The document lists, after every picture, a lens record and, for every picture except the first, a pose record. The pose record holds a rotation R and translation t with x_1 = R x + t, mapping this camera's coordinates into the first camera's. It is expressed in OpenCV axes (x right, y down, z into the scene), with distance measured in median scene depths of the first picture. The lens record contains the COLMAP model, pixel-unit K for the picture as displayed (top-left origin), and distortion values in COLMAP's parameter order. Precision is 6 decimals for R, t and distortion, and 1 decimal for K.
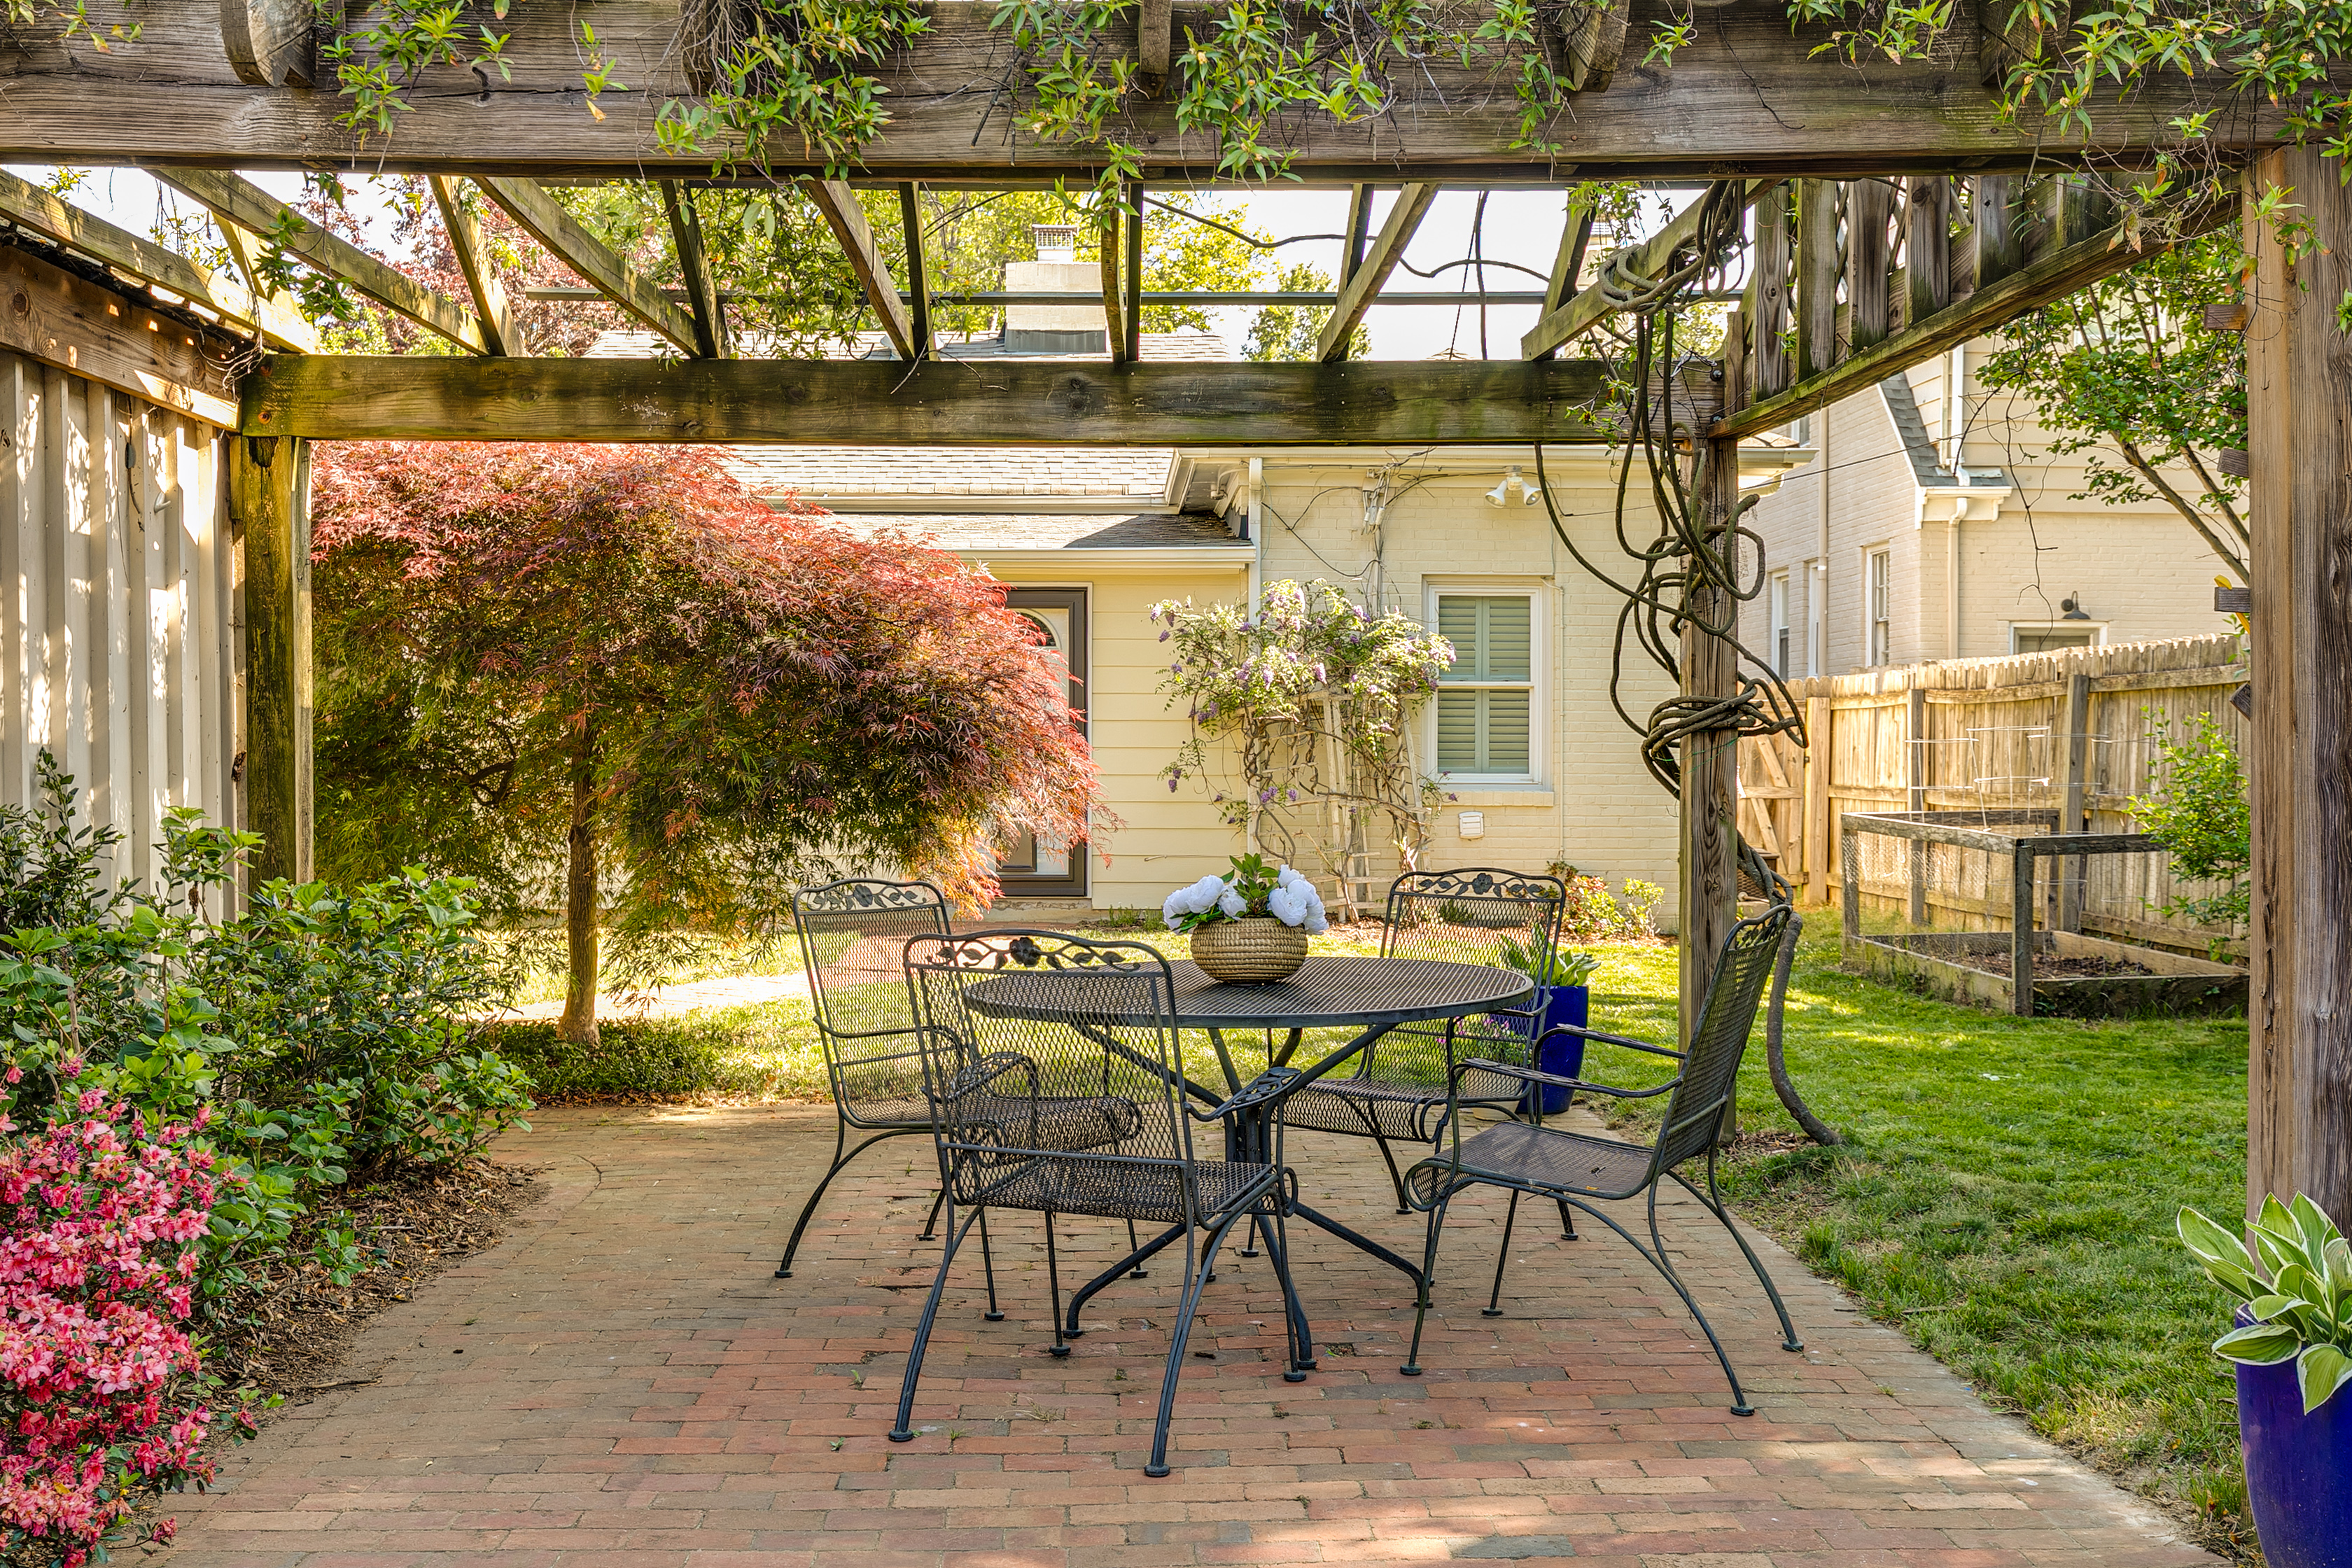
lens RADIAL K [[2315.9, 0, 1176.0], [0, 2315.9, 784.0], [0, 0, 1]] dist [0.020335, 0.003773]
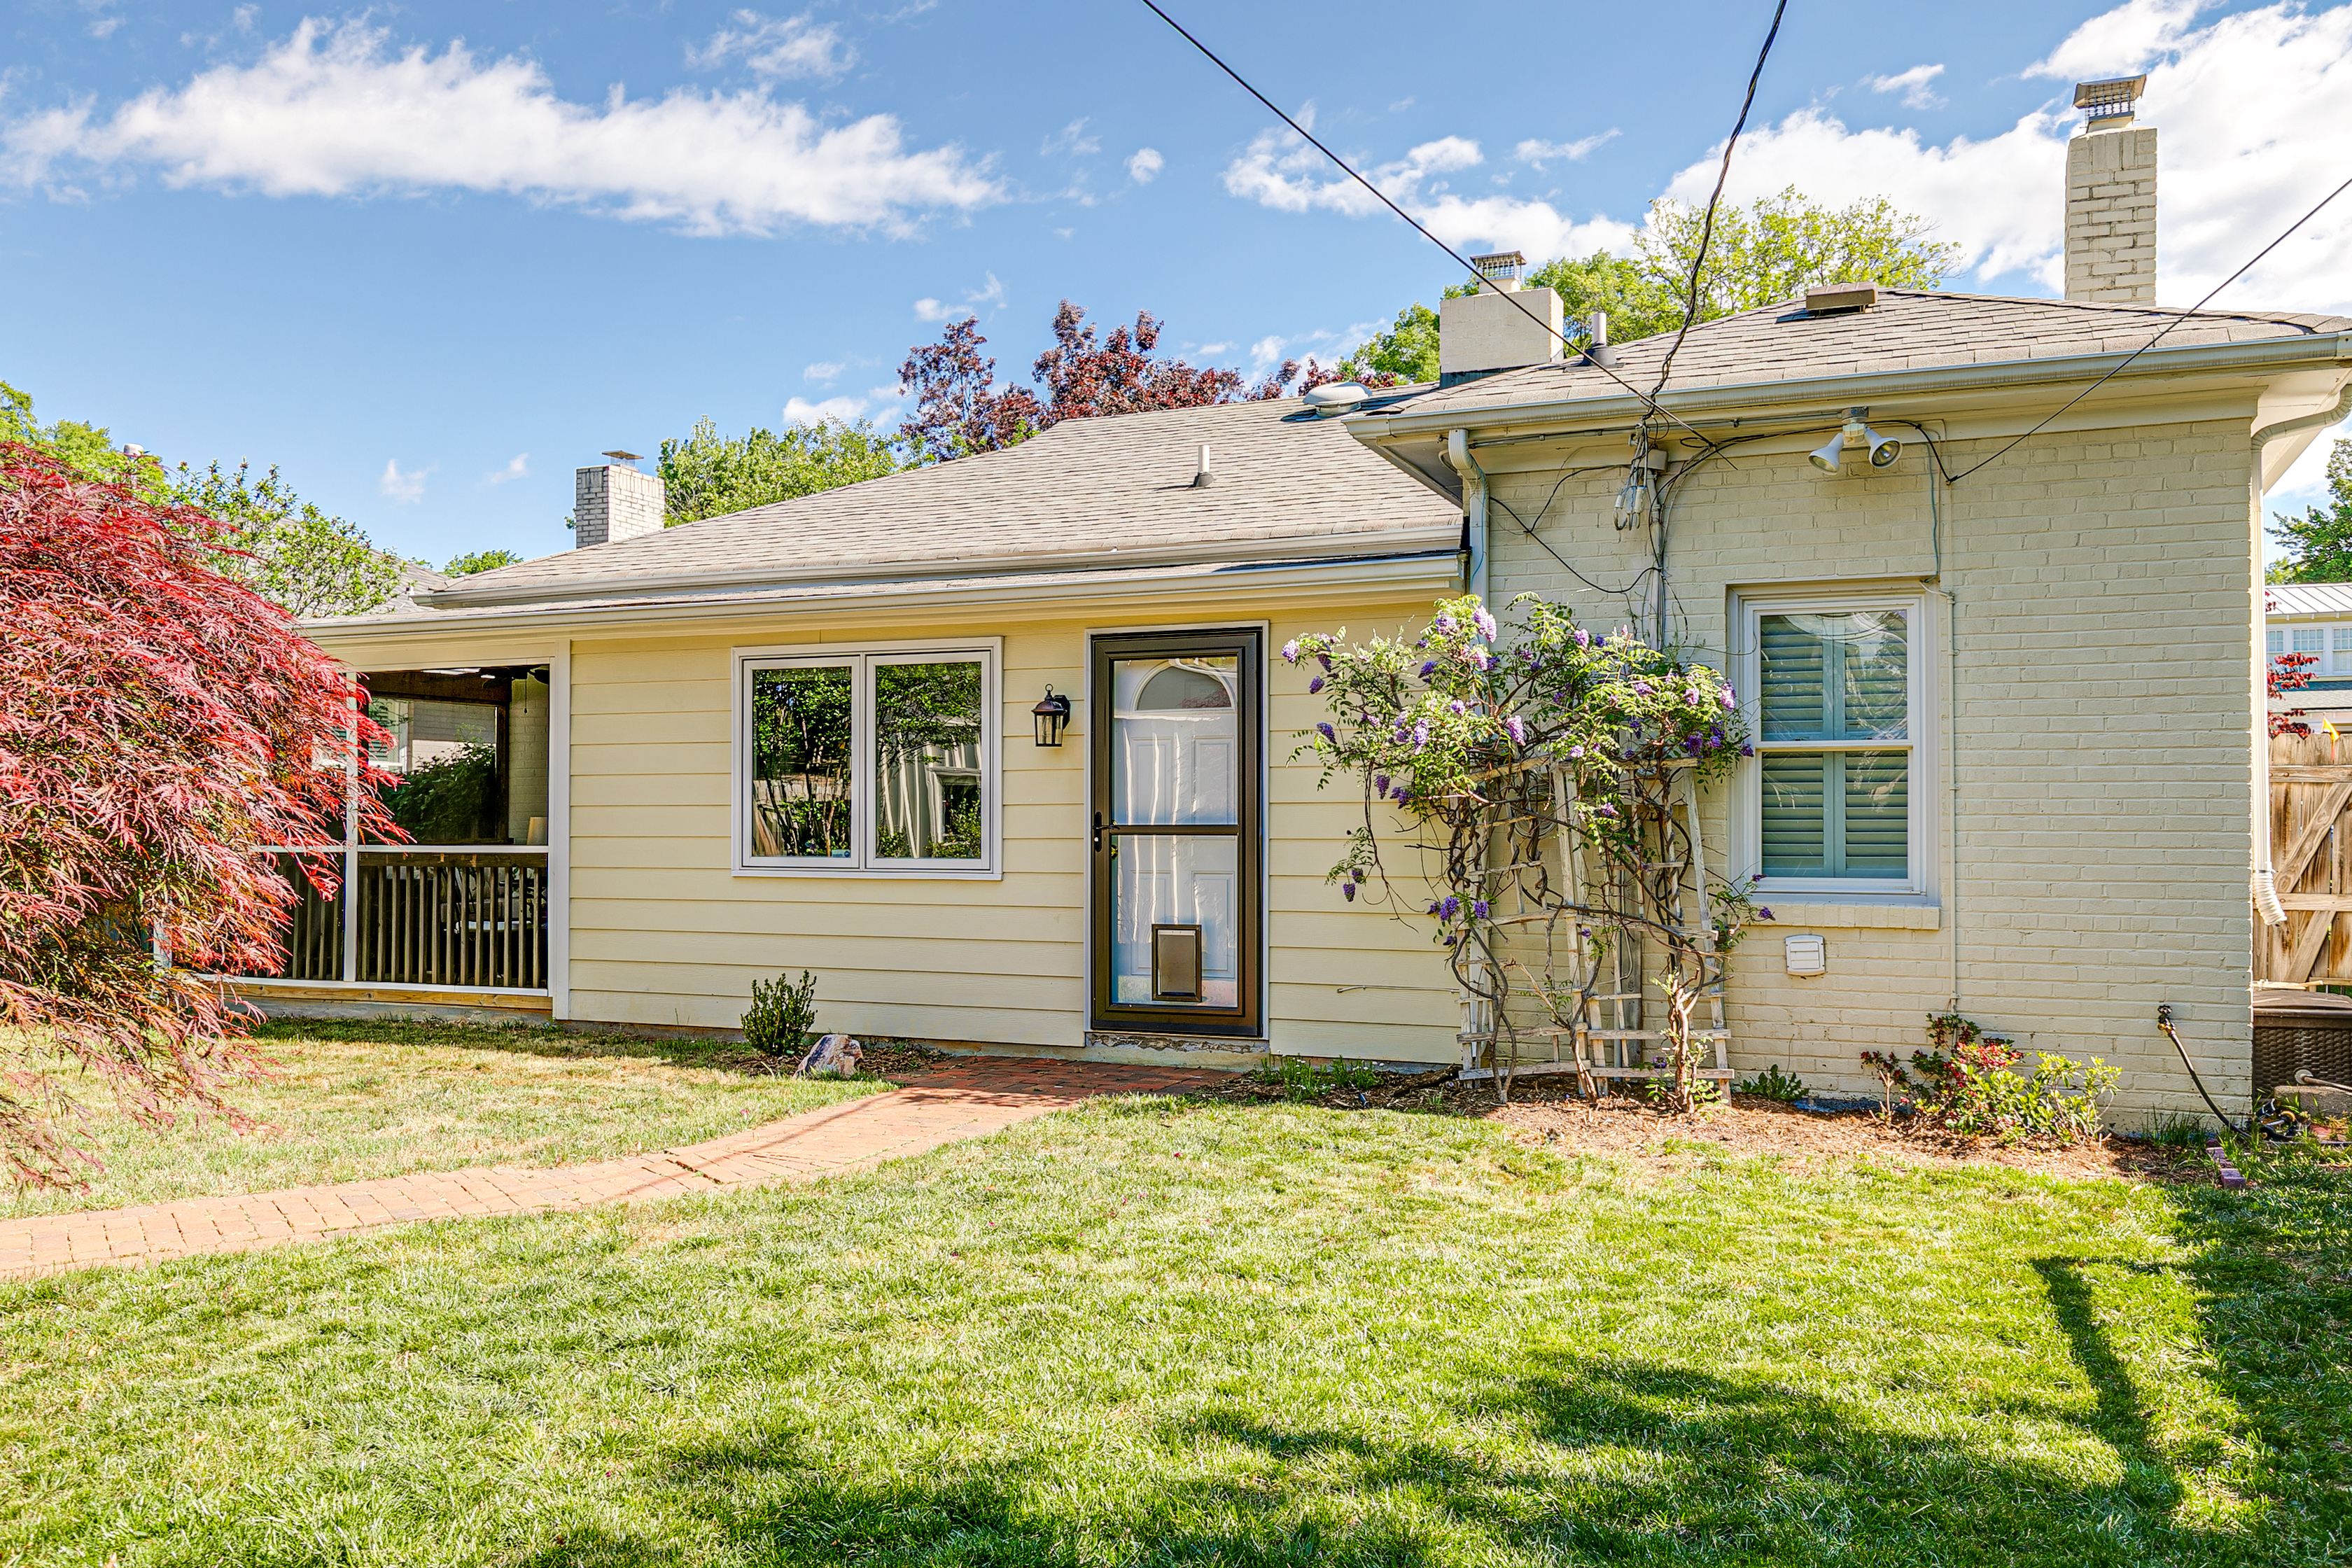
lens RADIAL K [[1802.9, 0, 1176.0], [0, 1802.9, 784.0], [0, 0, 1]] dist [0.001381, -0.001204]
pose [[0.910926, -0.011164, -0.412418, 0.178596], [-0.004510, 0.999305, -0.037012, -0.011559], [0.412544, 0.035576, 0.910243, 0.454159]]
